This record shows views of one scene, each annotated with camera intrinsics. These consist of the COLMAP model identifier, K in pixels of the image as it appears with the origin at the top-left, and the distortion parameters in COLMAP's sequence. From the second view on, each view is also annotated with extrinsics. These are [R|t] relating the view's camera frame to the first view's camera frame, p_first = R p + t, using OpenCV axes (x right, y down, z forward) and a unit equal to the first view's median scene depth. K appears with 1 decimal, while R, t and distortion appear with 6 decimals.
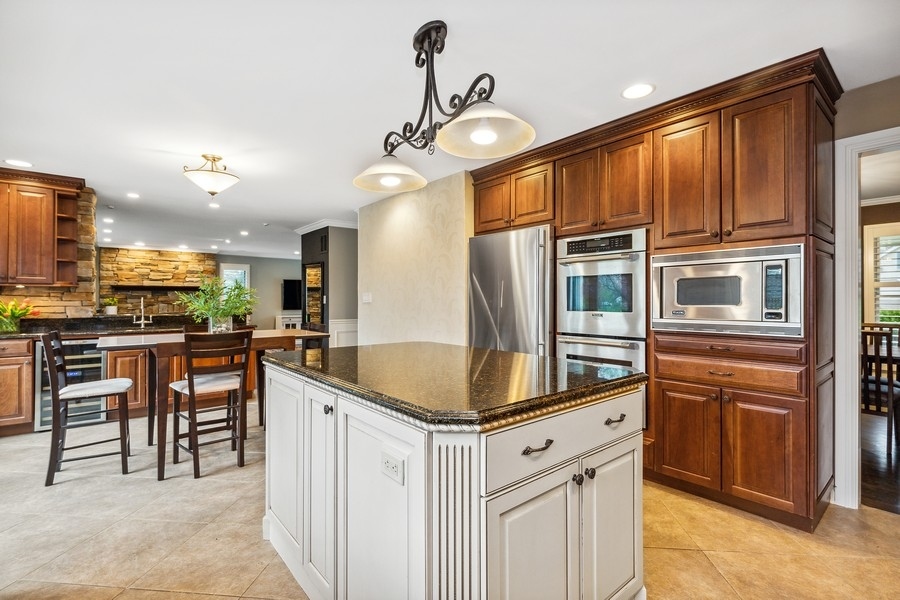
lens RADIAL K [[416.0, 0, 447.6], [0, 416.0, 299.4], [0, 0, 1]] dist [0.004173, -0.000435]
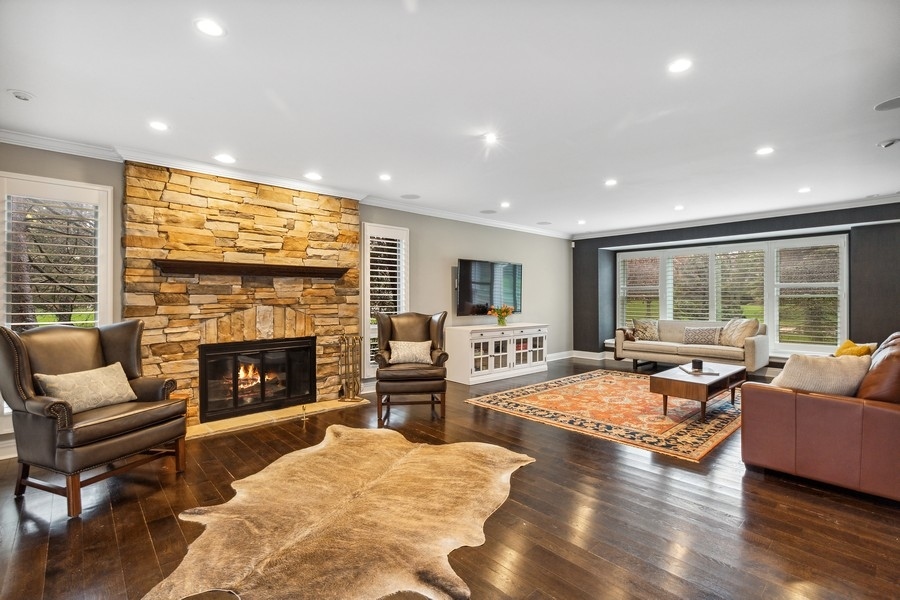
lens RADIAL K [[416.0, 0, 454.9], [0, 416.0, 297.7], [0, 0, 1]] dist [0.004173, -0.000435]
pose [[0.998427, -0.003448, 0.055961, -0.515066], [0.003673, 0.999986, -0.003914, 0.005125], [-0.055946, 0.004114, 0.998425, 0.557822]]
